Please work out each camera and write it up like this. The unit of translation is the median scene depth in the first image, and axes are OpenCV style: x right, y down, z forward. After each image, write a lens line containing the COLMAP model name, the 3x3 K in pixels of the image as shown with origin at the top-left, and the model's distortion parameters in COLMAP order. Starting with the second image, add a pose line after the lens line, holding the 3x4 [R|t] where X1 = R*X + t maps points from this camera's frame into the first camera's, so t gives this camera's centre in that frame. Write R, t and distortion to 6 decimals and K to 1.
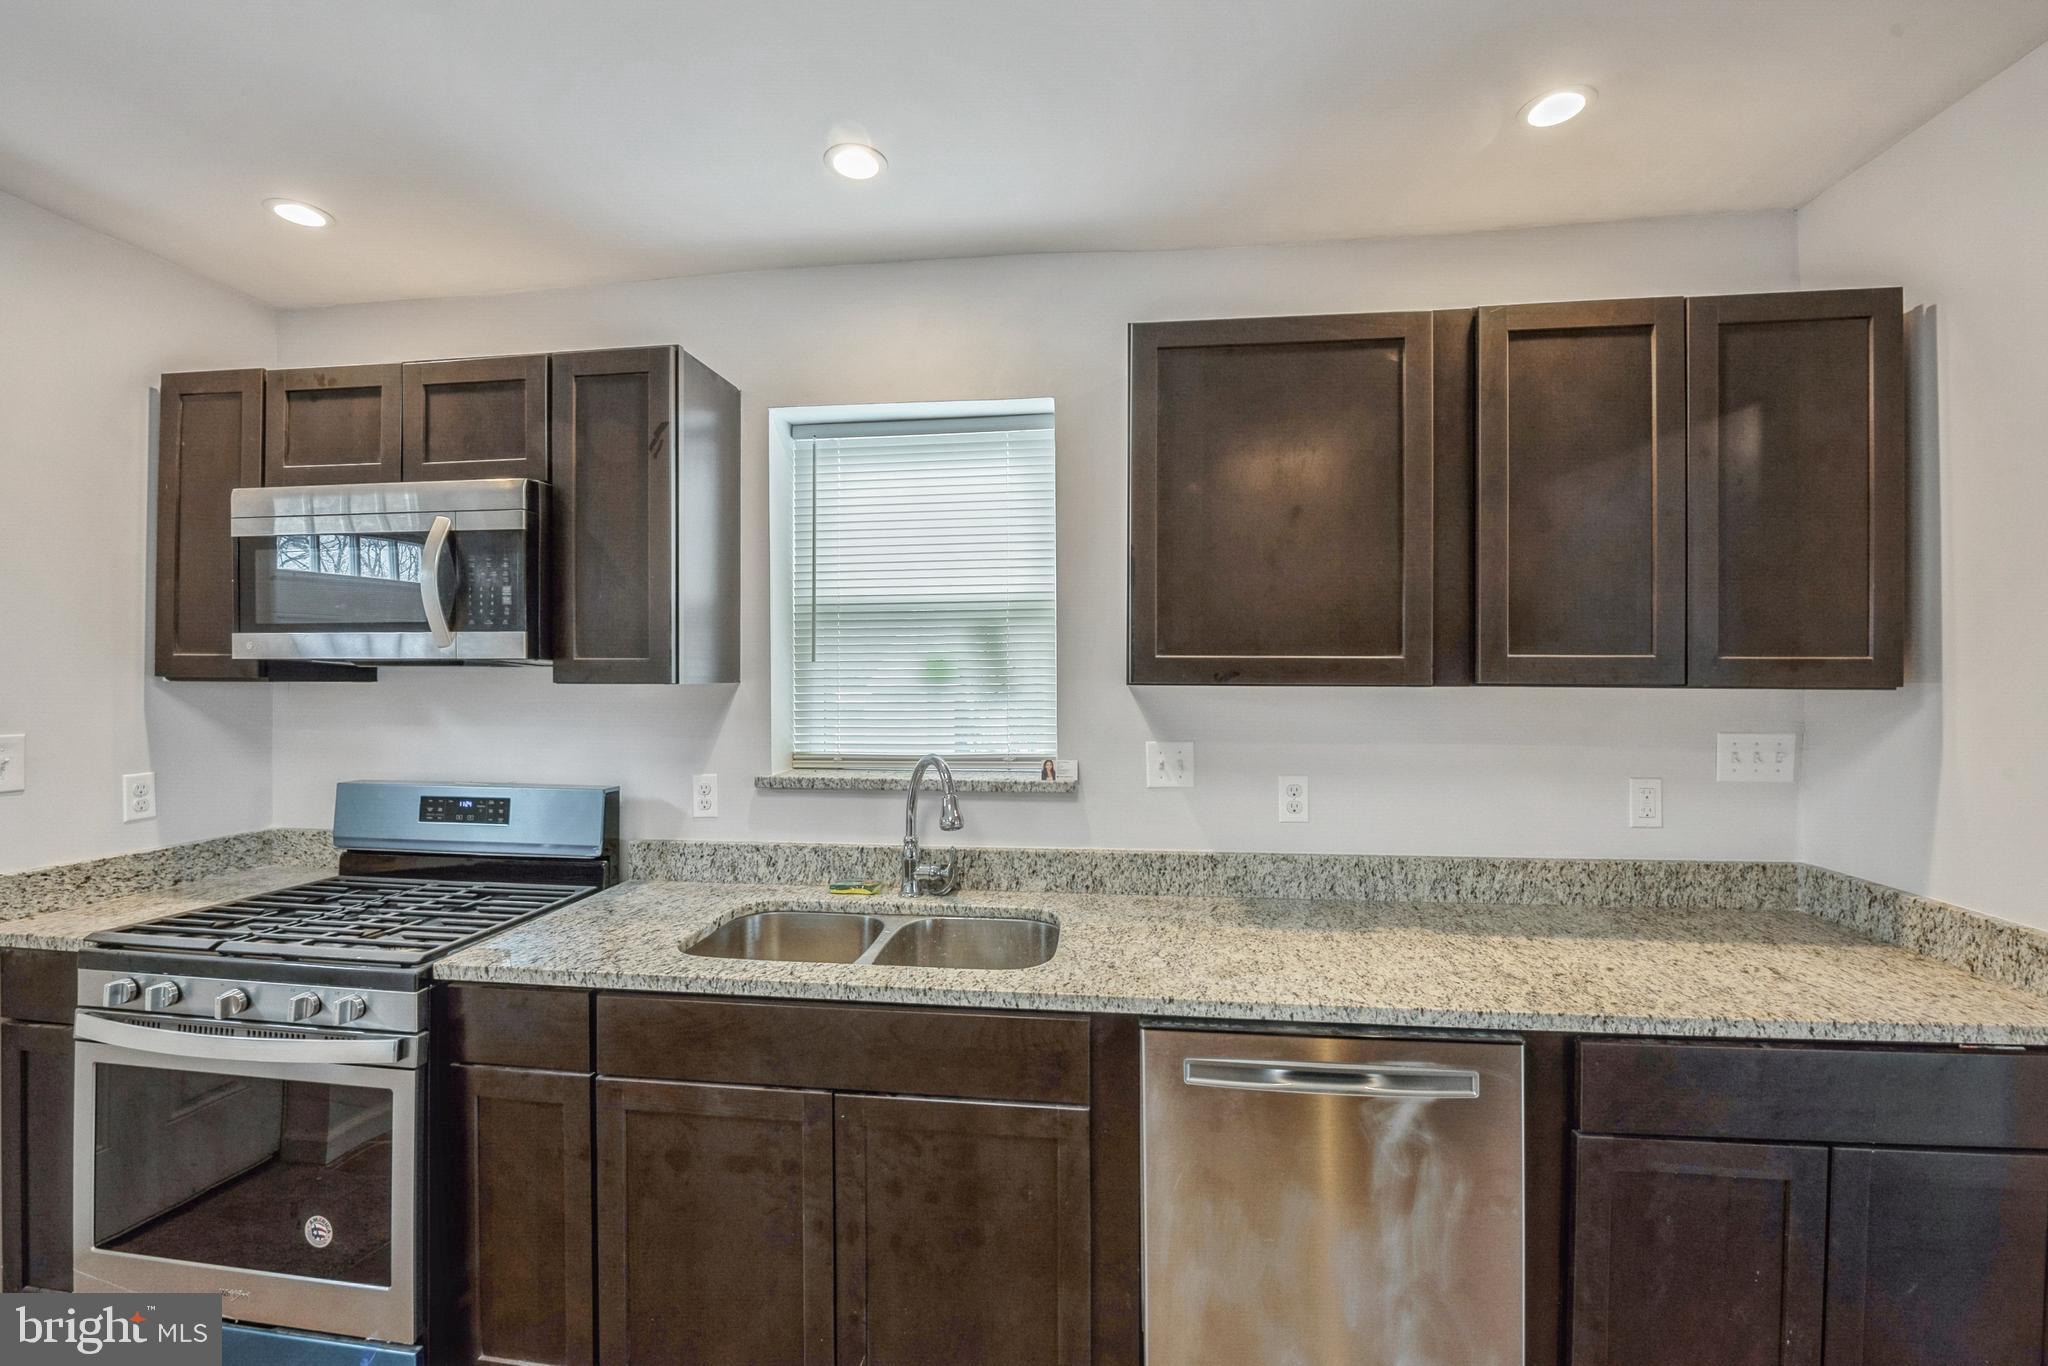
lens RADIAL K [[825.7, 0, 1017.9], [0, 825.7, 674.7], [0, 0, 1]] dist [-0.016210, -0.001102]
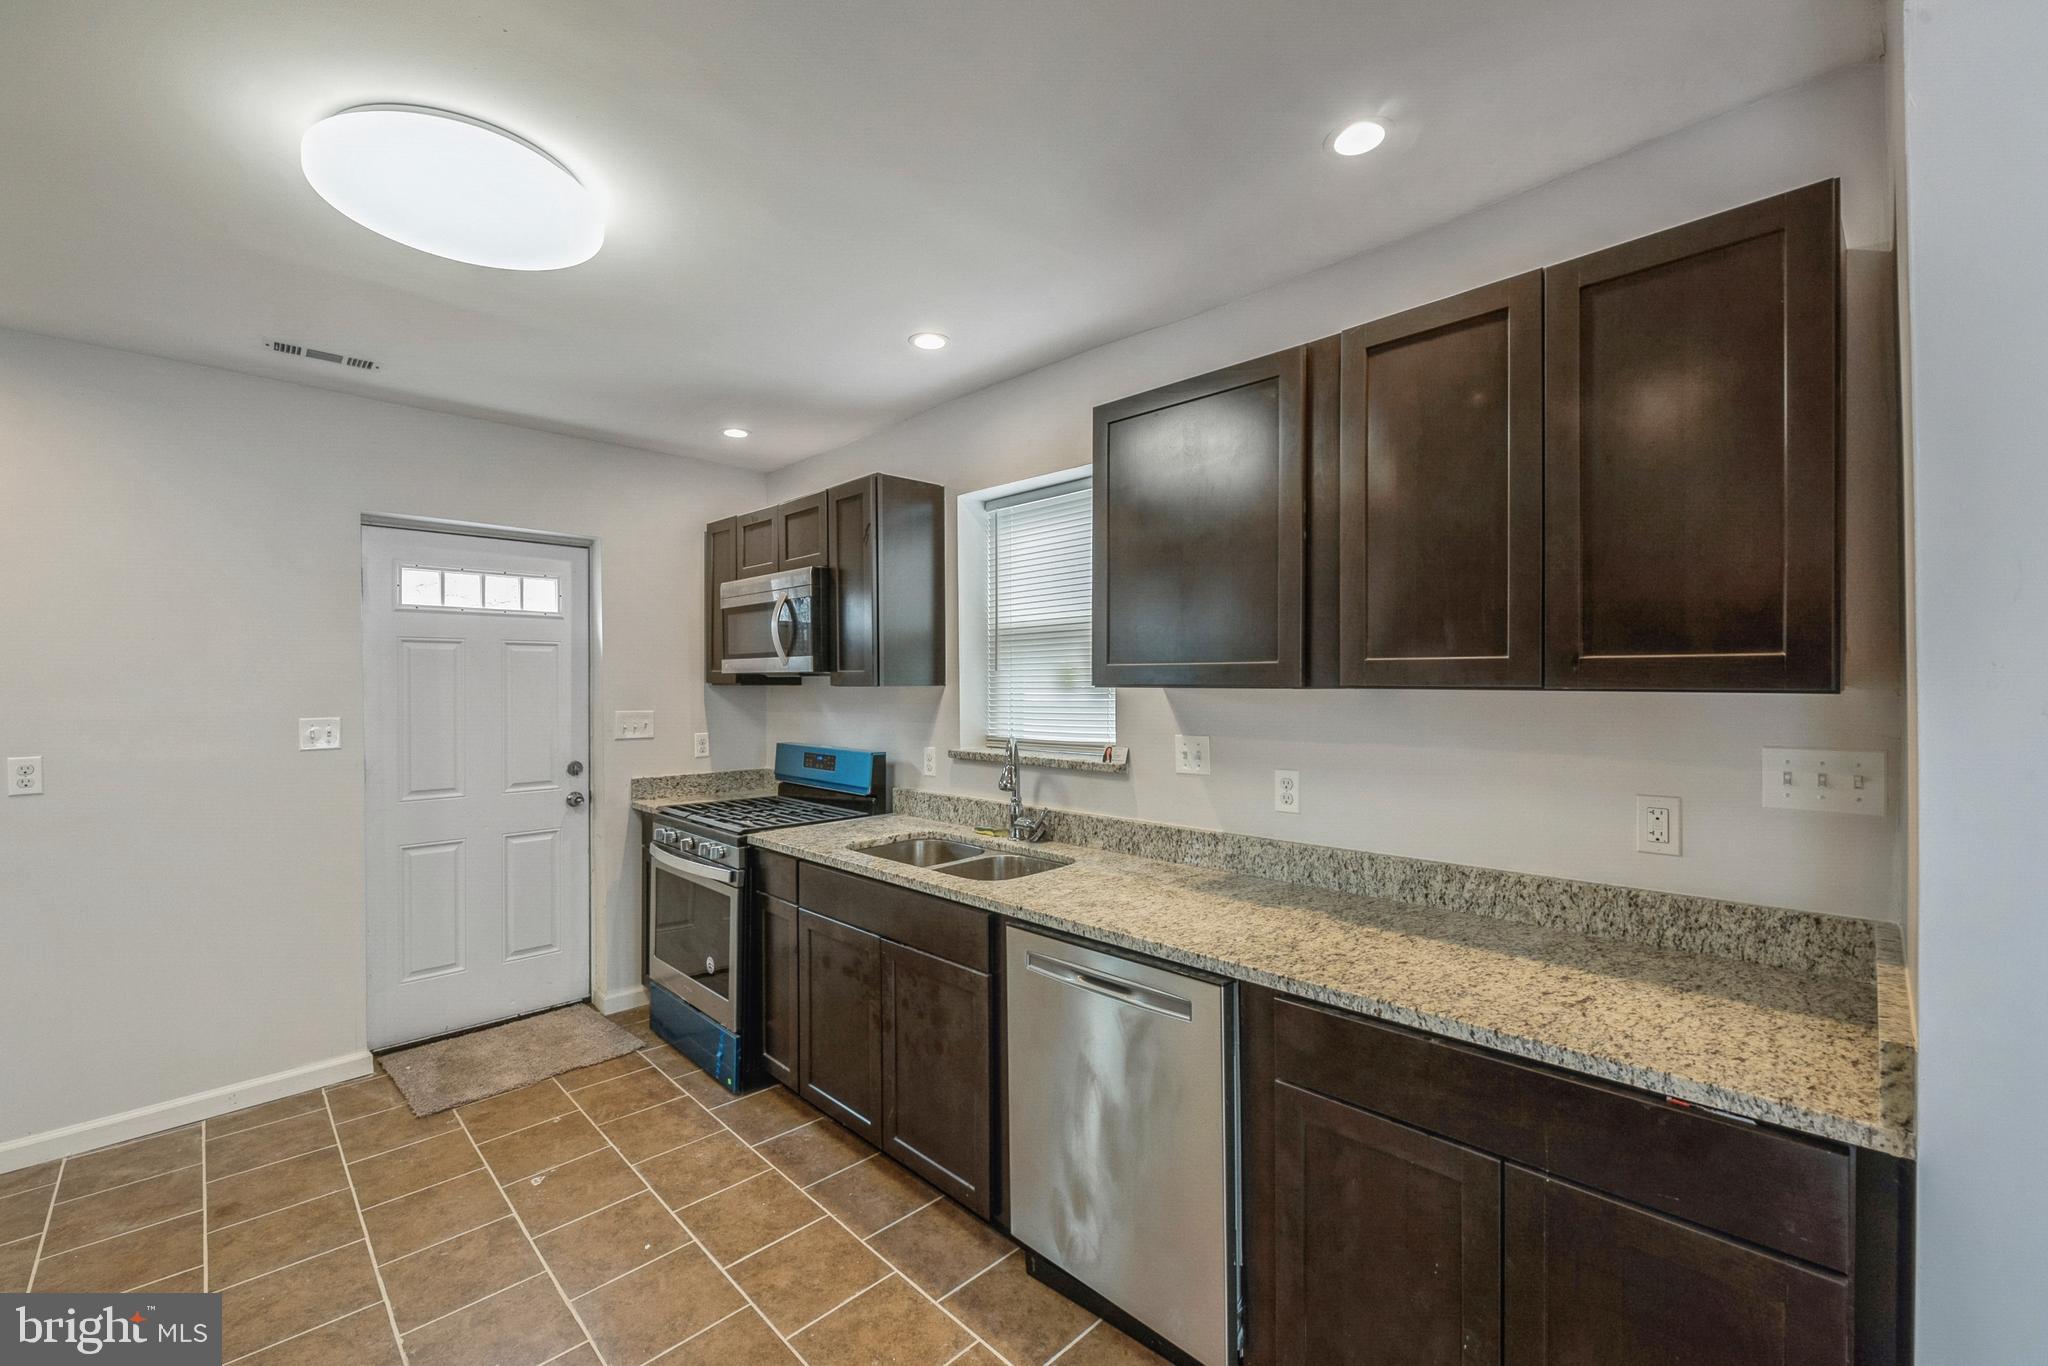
lens RADIAL K [[825.7, 0, 1022.5], [0, 825.7, 688.4], [0, 0, 1]] dist [-0.016210, -0.001102]
pose [[0.789689, 0.001451, -0.613506, 0.781826], [0.004870, 0.999951, 0.008634, 0.002377], [0.613488, -0.009805, 0.789643, -0.087901]]
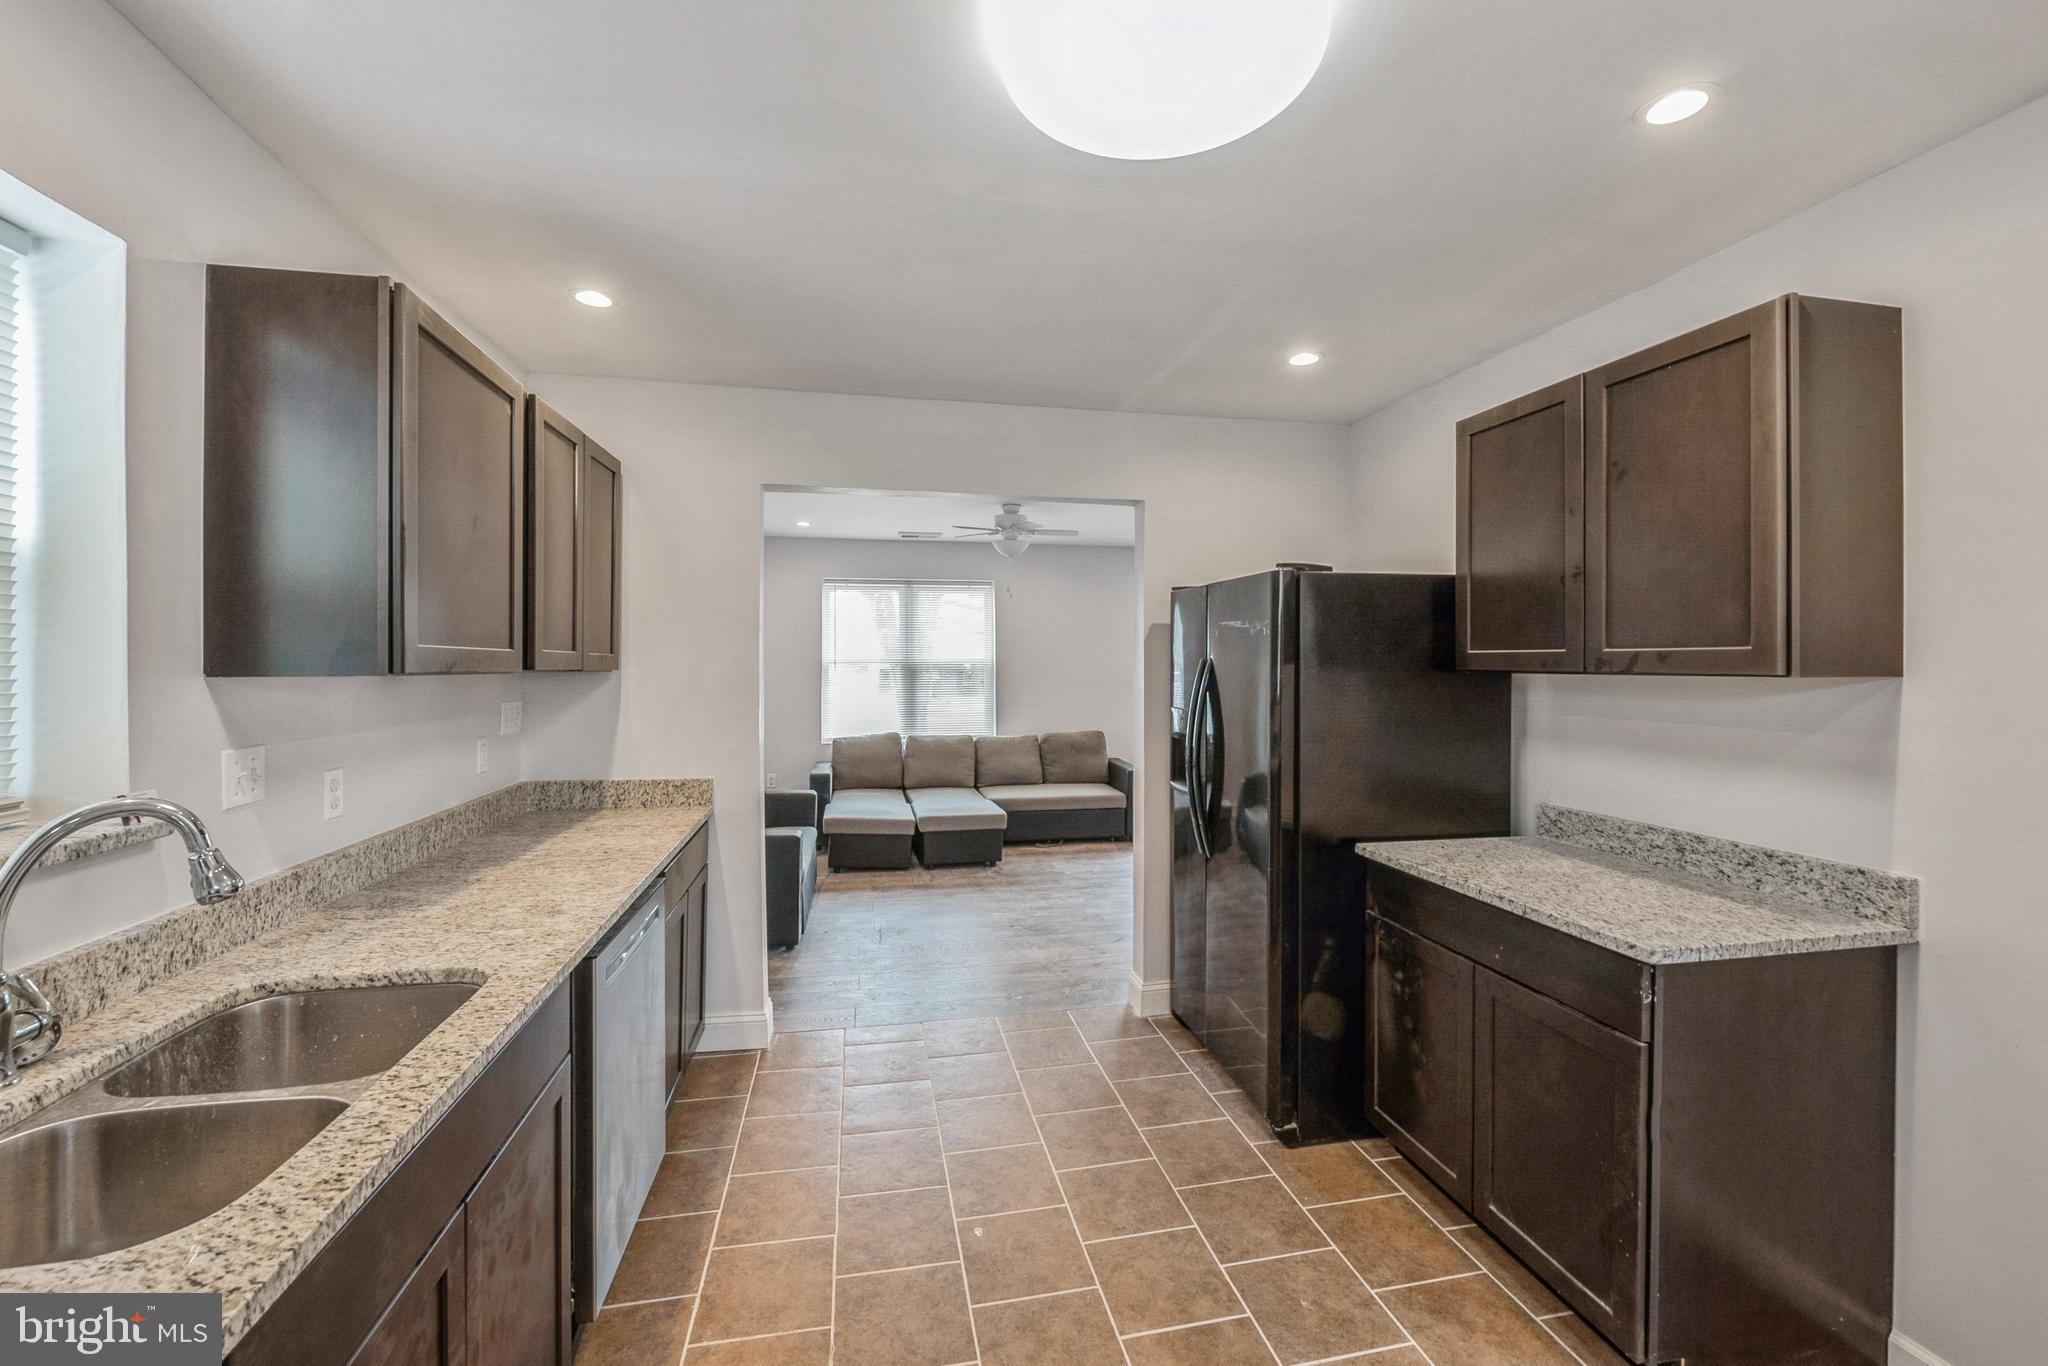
lens RADIAL K [[825.7, 0, 1047.8], [0, 825.7, 655.7], [0, 0, 1]] dist [-0.016210, -0.001102]
pose [[-0.346899, 0.008125, 0.937867, -0.900942], [-0.002680, 0.999950, -0.009654, -0.003143], [-0.937898, -0.005863, -0.346860, 0.590207]]
